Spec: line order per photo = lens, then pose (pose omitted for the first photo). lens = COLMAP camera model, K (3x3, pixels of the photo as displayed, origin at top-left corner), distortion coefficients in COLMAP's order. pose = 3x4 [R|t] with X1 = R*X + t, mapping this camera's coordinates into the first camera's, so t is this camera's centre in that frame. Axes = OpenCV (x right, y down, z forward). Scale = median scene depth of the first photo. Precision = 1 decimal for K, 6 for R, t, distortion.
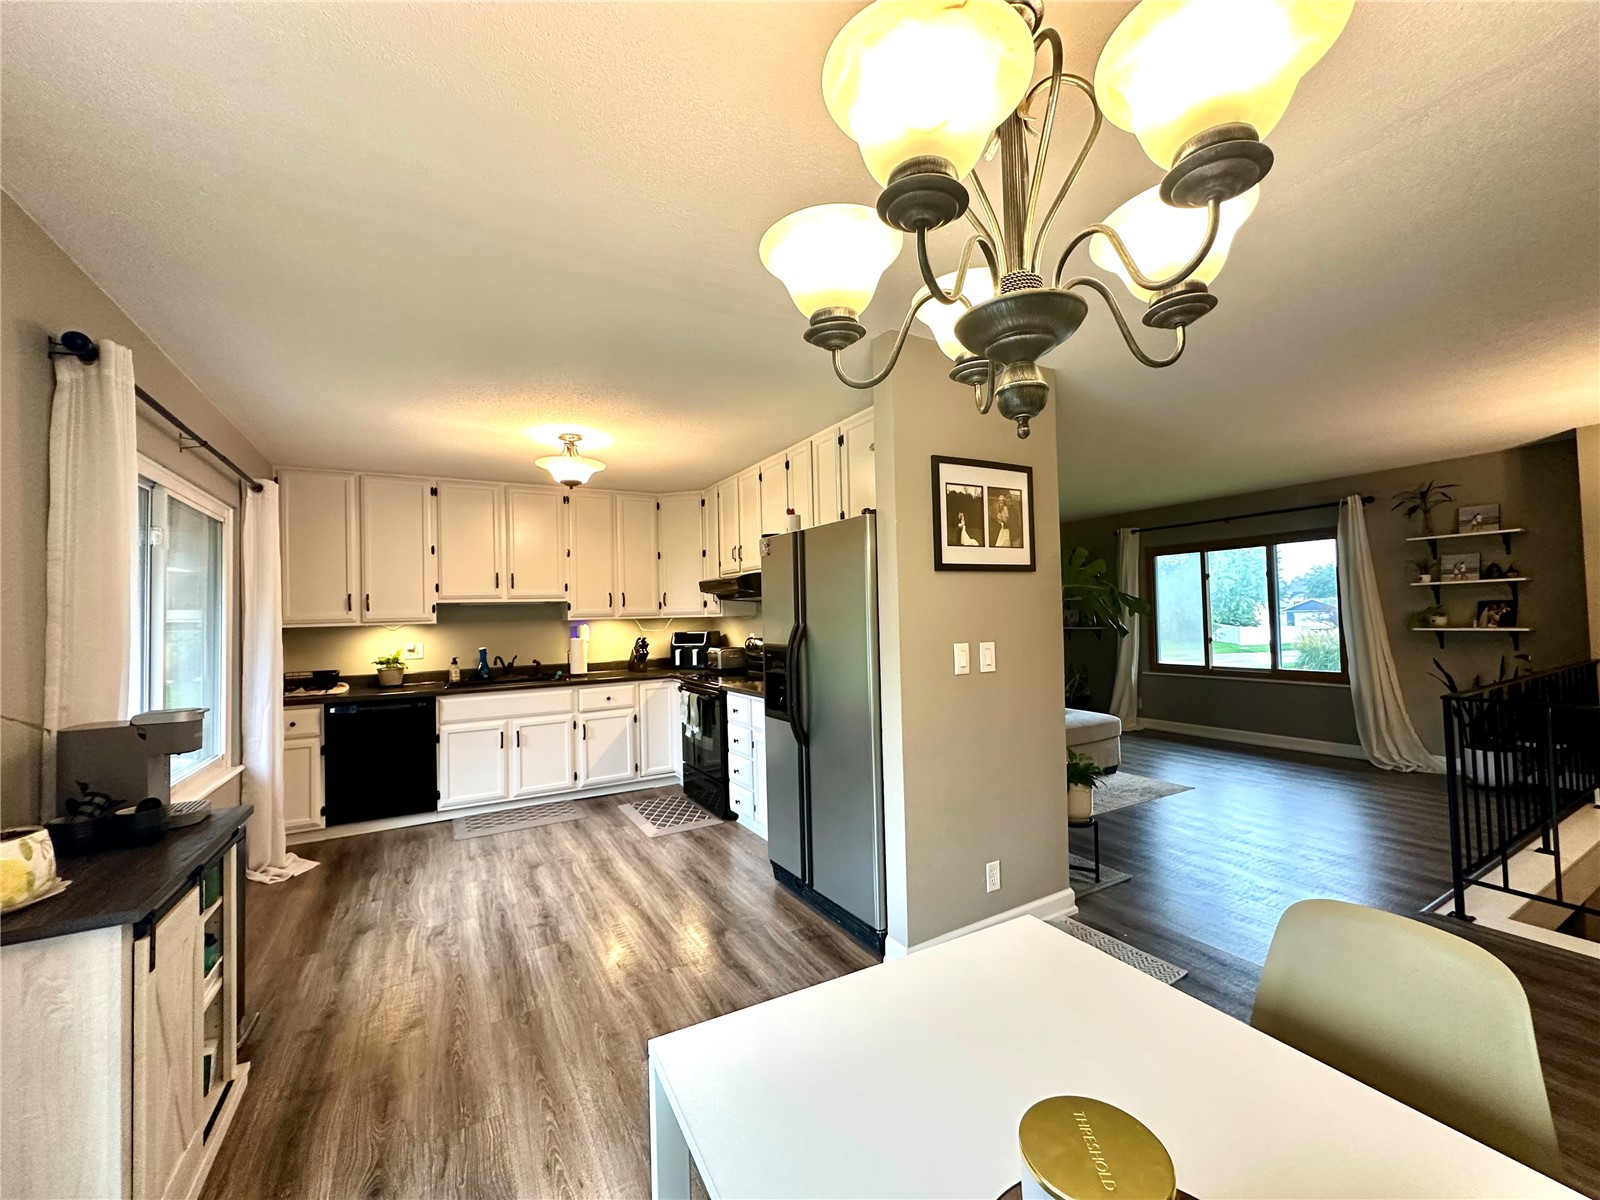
lens RADIAL K [[638.4, 0, 800.0], [0, 638.4, 598.4], [0, 0, 1]] dist [-0.005303, 0.001115]
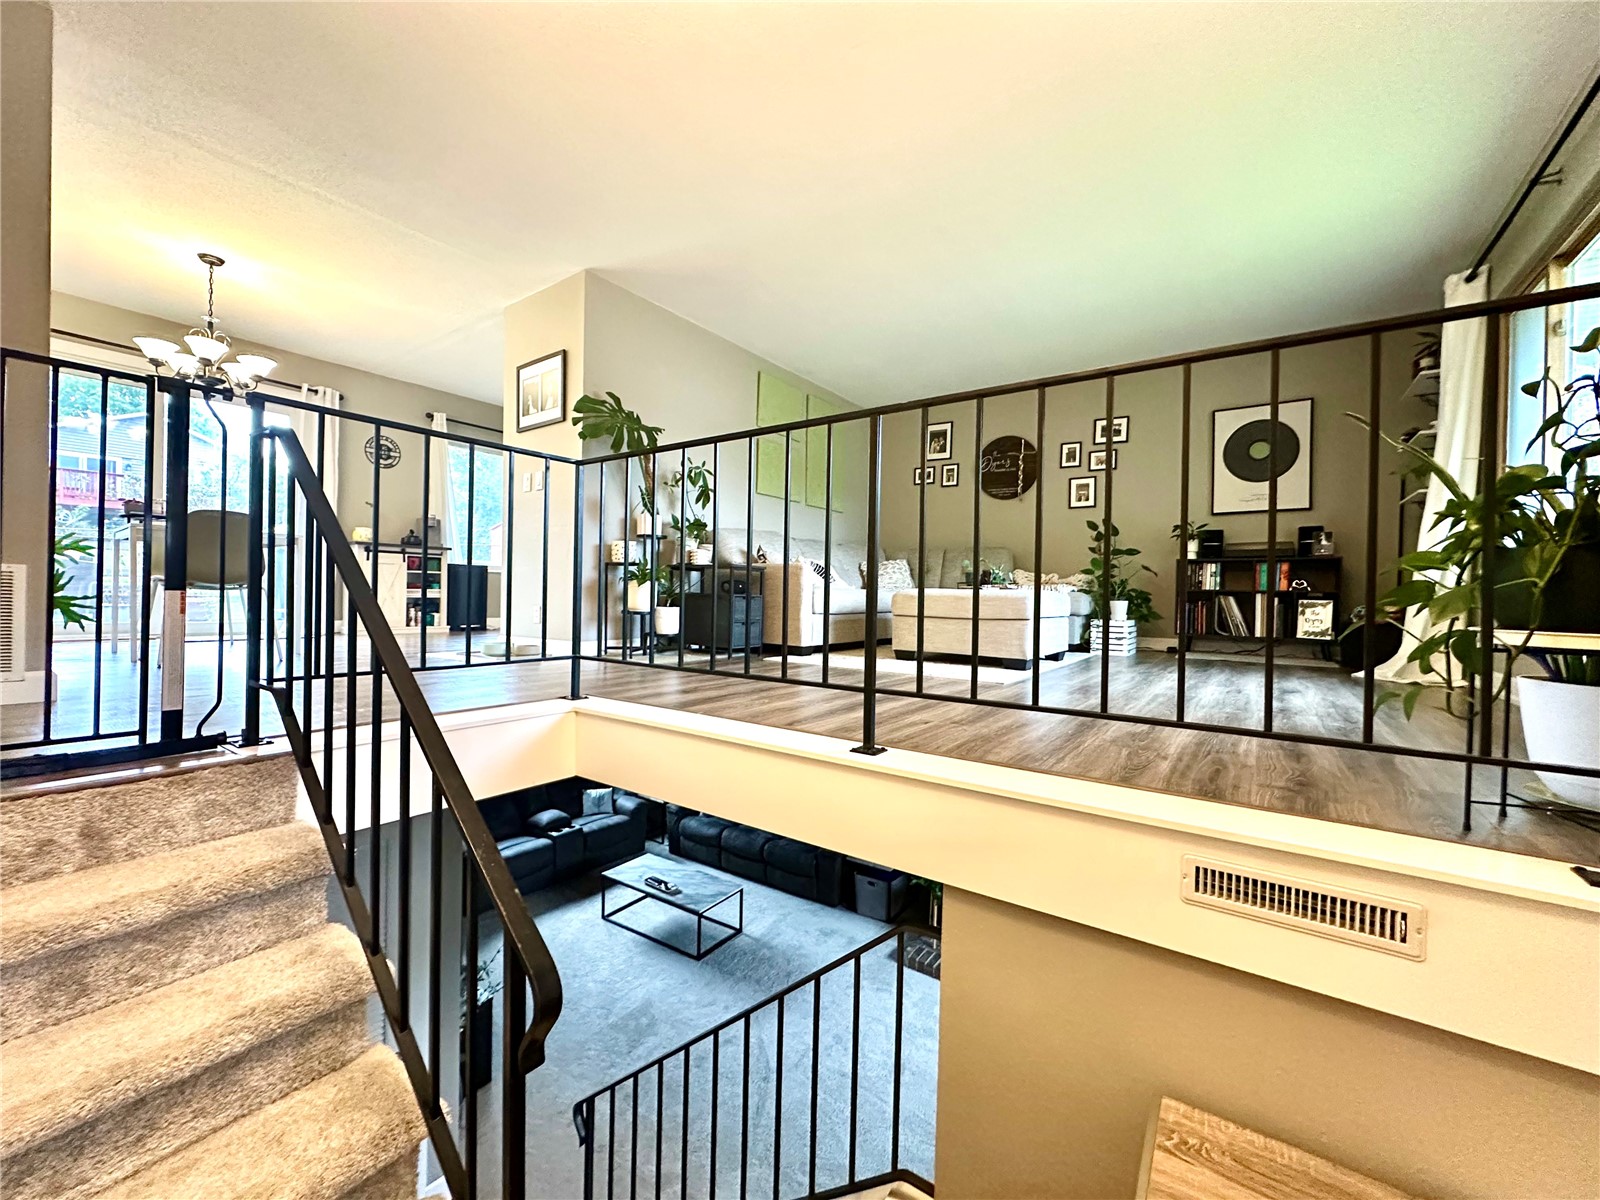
lens RADIAL K [[638.4, 0, 802.3], [0, 638.4, 598.4], [0, 0, 1]] dist [-0.005303, 0.001115]
pose [[0.414999, 0.040201, -0.908933, 1.333998], [-0.003715, 0.999090, 0.042493, 0.207564], [0.909814, -0.014258, 0.414770, 0.606287]]
